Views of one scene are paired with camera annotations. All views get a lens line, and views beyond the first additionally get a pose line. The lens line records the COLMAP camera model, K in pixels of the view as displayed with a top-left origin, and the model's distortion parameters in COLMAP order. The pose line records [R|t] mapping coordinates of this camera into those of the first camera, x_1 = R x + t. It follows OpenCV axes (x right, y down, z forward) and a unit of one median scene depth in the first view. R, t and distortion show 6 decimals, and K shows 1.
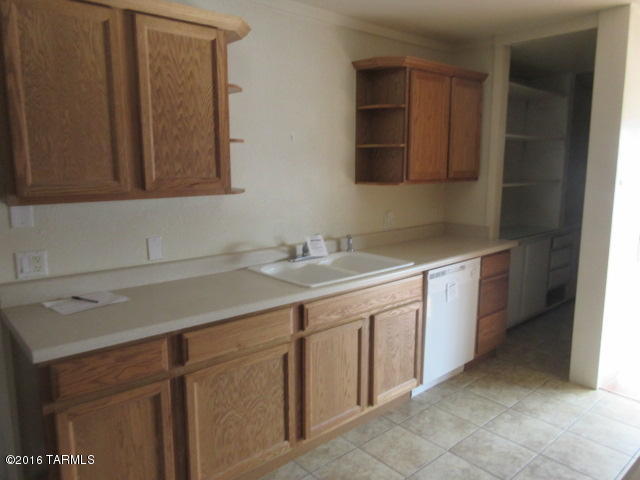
lens RADIAL K [[475.5, 0, 320.0], [0, 475.5, 238.5], [0, 0, 1]] dist [-0.006960, 0.003168]
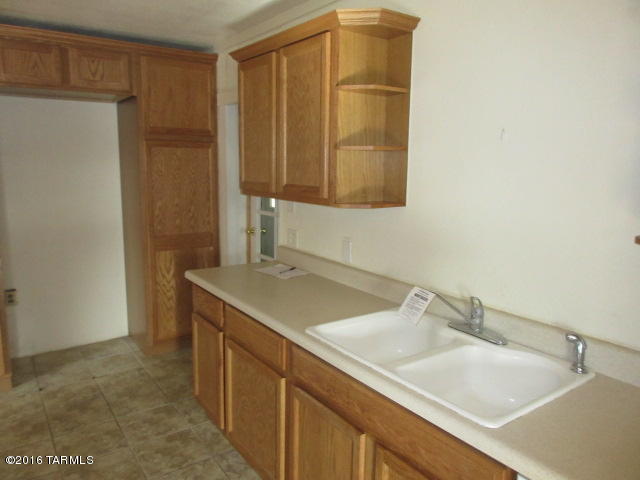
lens RADIAL K [[475.5, 0, 319.5], [0, 475.5, 241.4], [0, 0, 1]] dist [-0.006960, 0.003168]
pose [[-0.114263, 0.163002, -0.979987, 0.792641], [-0.170230, 0.968645, 0.180964, -0.205693], [0.978757, 0.187500, -0.082932, 1.151971]]
